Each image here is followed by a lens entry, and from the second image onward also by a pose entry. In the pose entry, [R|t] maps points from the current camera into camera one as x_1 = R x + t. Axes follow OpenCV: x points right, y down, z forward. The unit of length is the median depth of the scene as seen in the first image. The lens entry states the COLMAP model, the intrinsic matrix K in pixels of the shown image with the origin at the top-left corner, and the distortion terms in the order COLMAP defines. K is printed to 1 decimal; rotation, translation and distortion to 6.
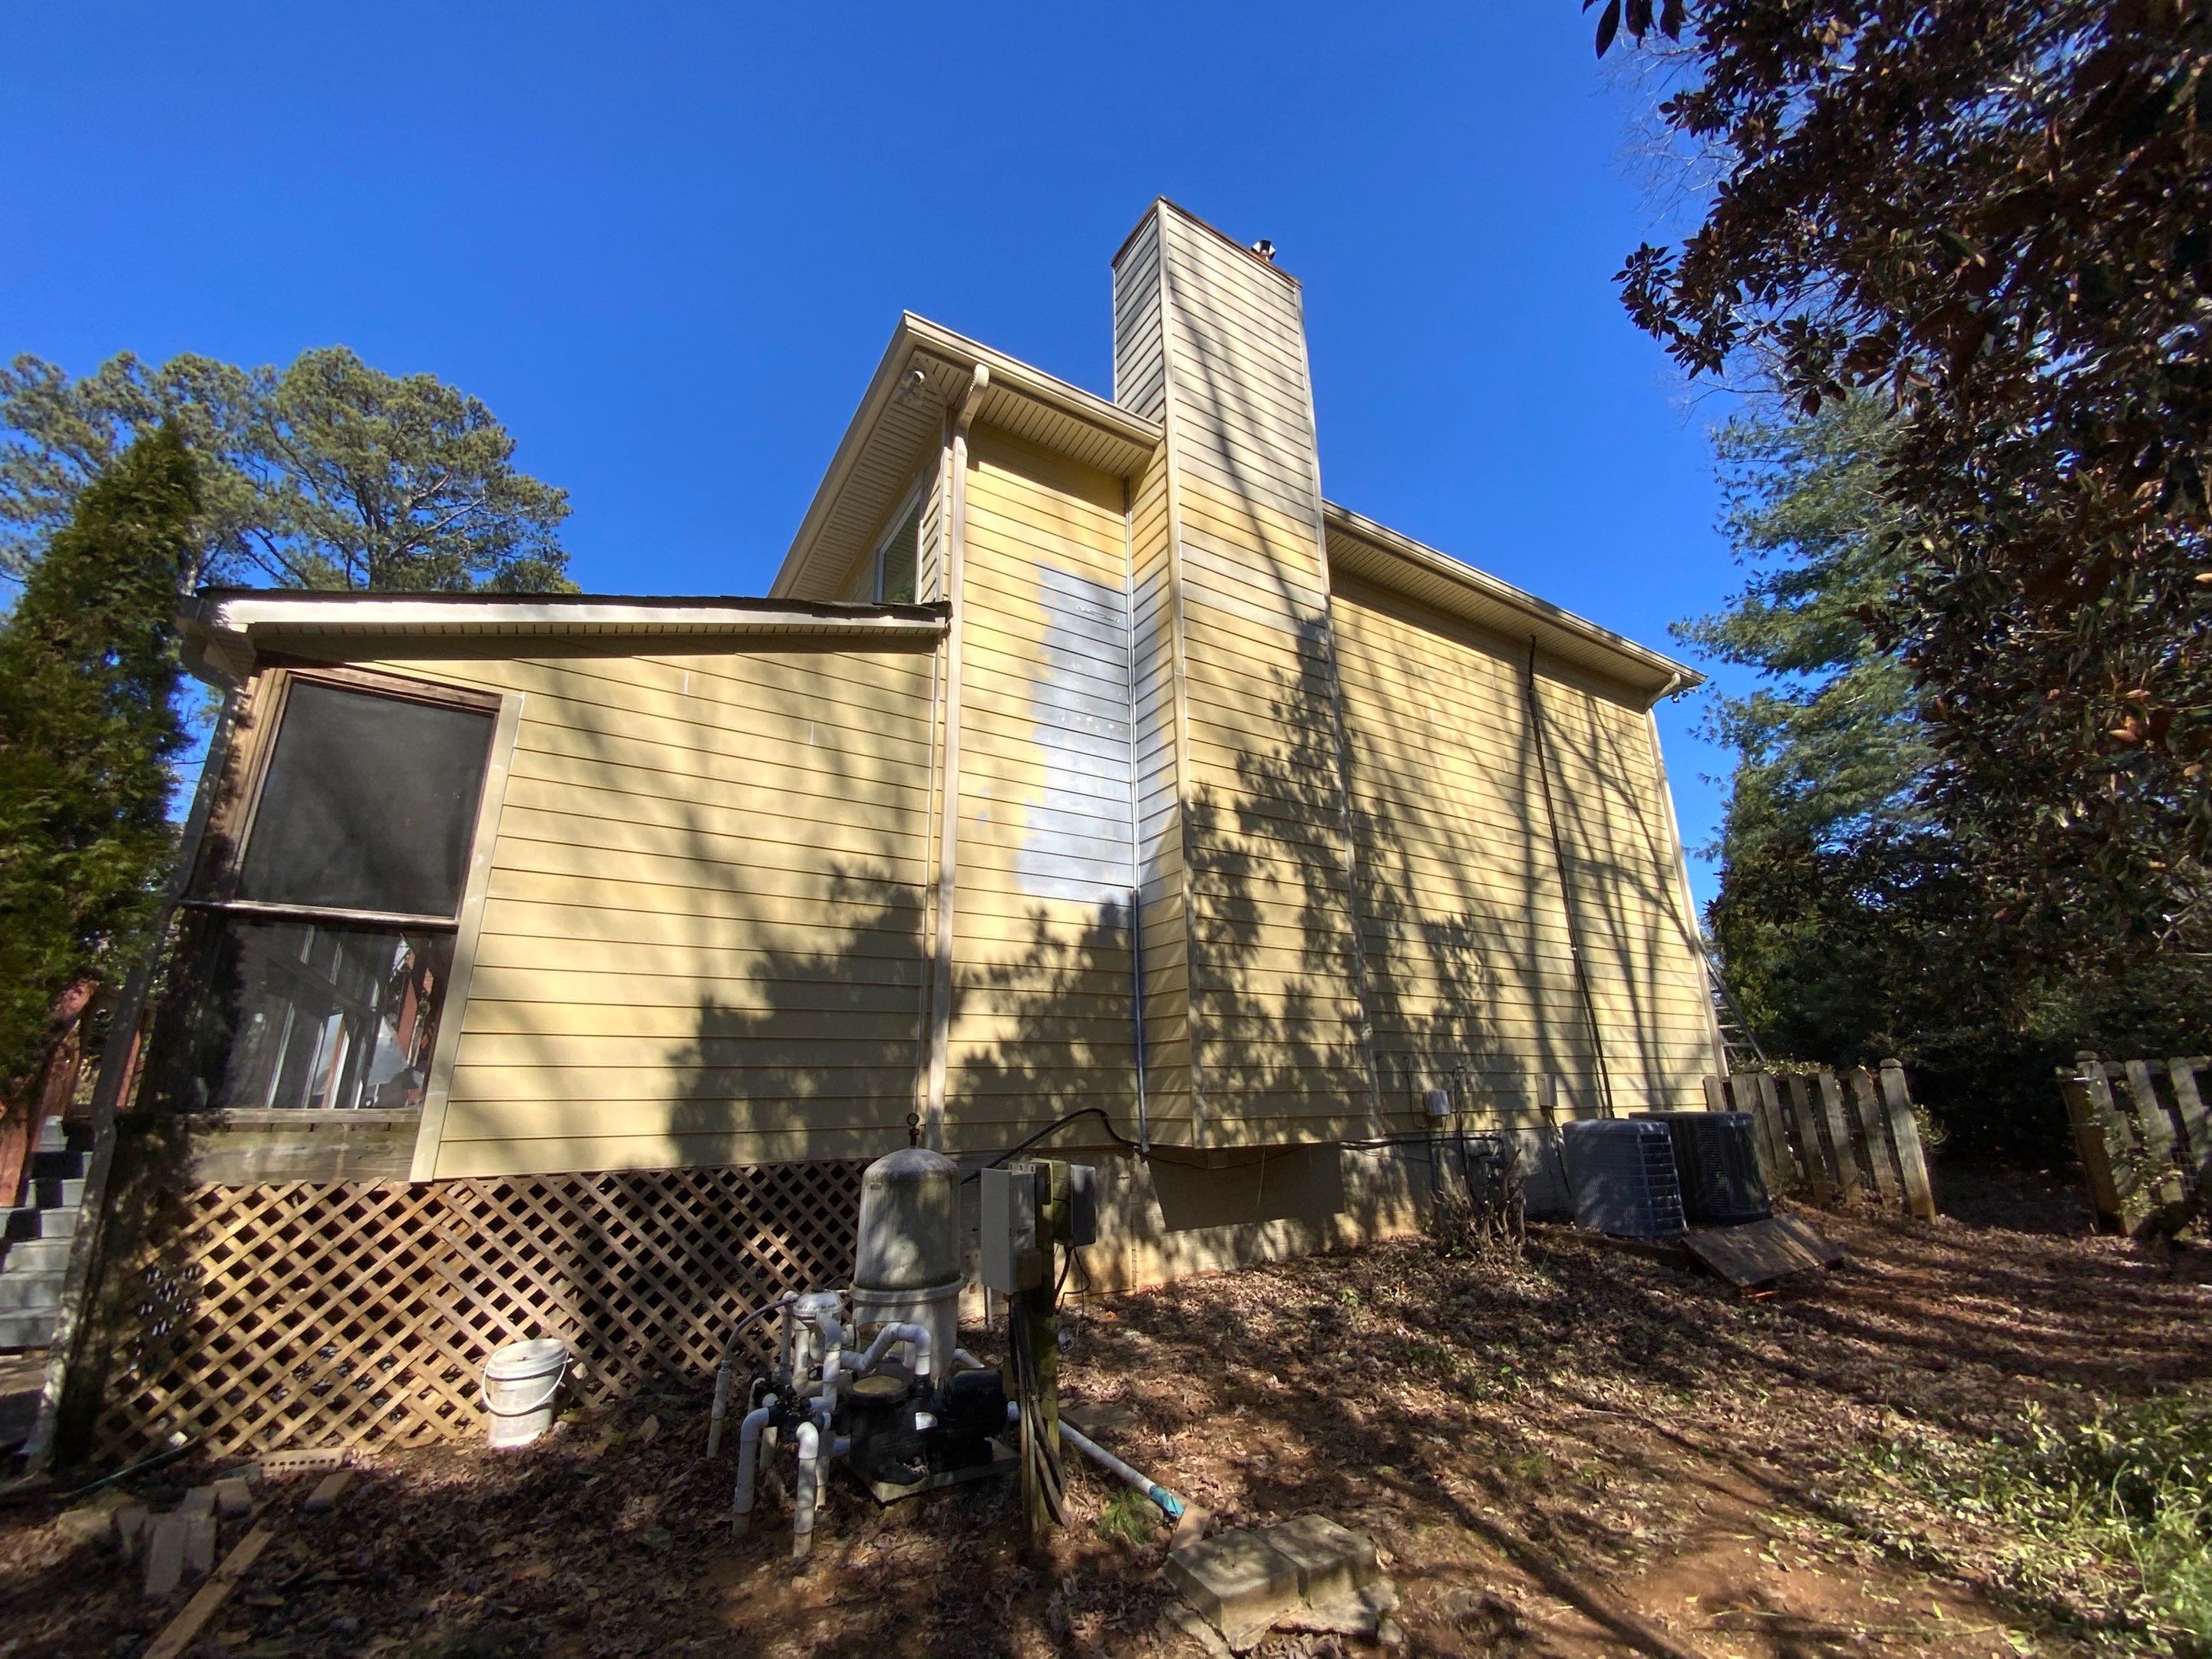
lens RADIAL K [[889.5, 0, 1106.0], [0, 889.5, 829.5], [0, 0, 1]] dist [0.016176, -0.017564]
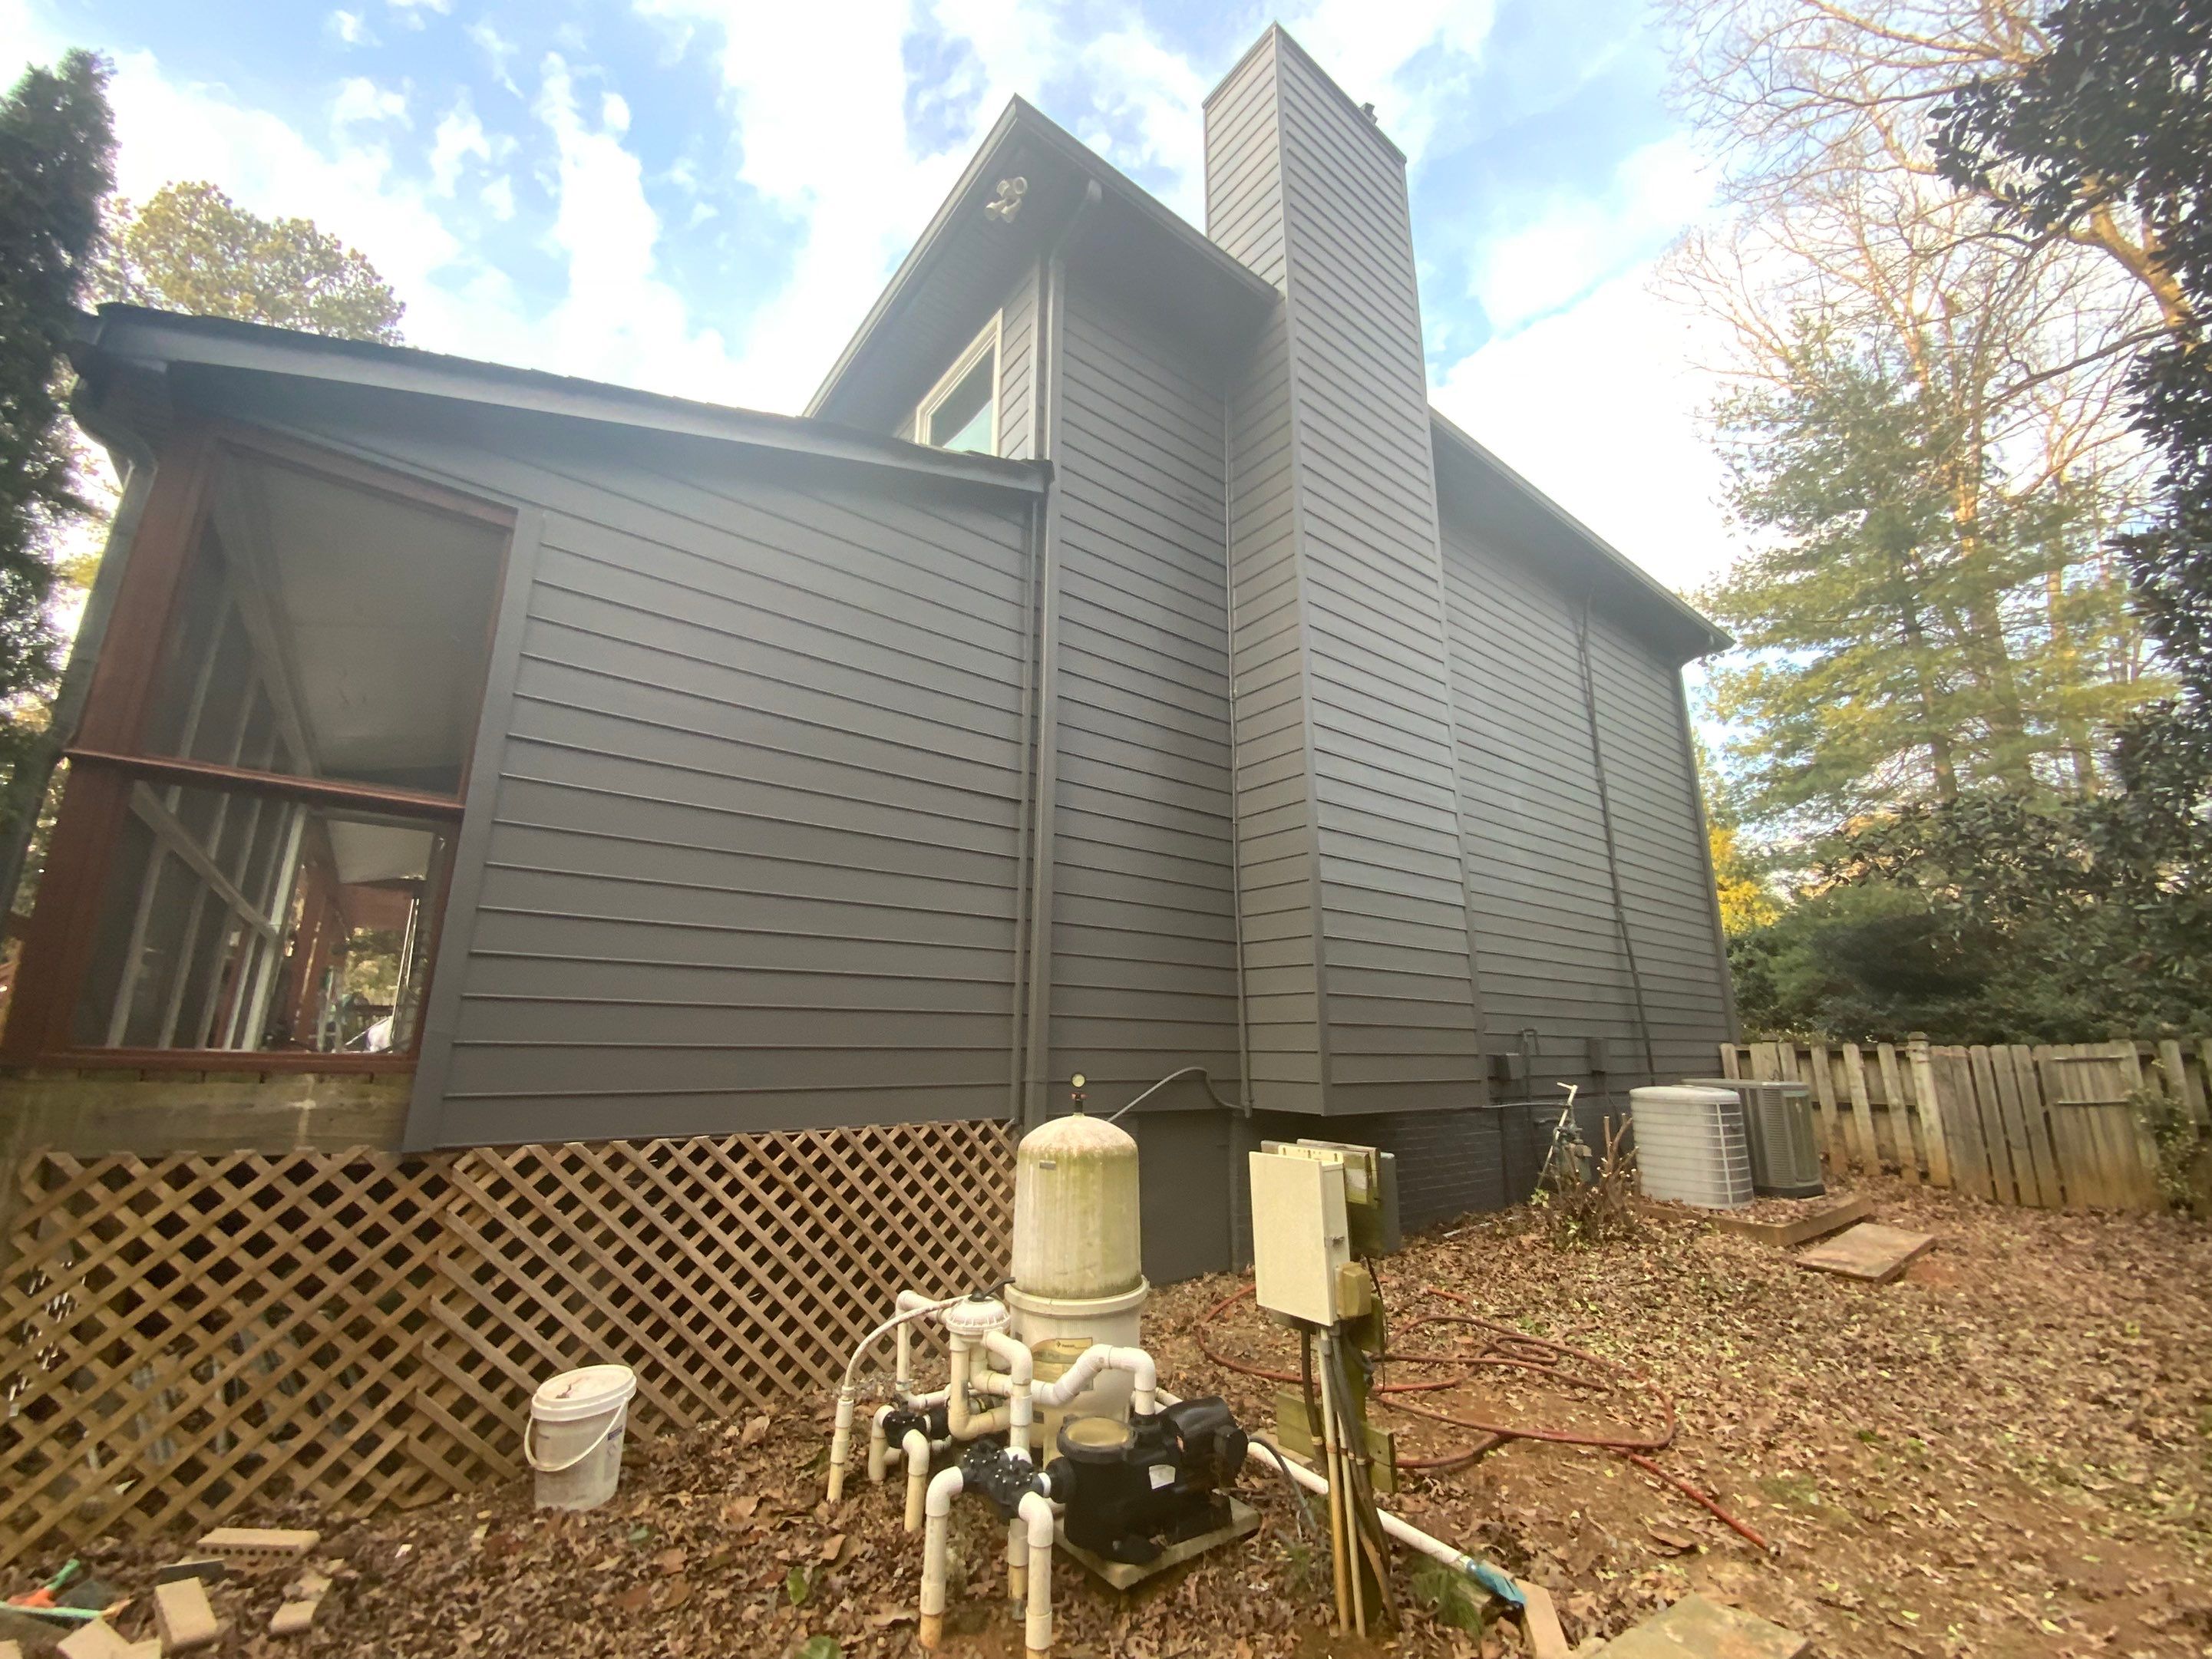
lens RADIAL K [[889.5, 0, 1106.0], [0, 889.5, 829.5], [0, 0, 1]] dist [0.016176, -0.017564]
pose [[0.995081, 0.041965, 0.089736, -0.284314], [-0.046109, 0.997939, 0.044620, 0.071203], [-0.087678, -0.048538, 0.994966, 0.233472]]
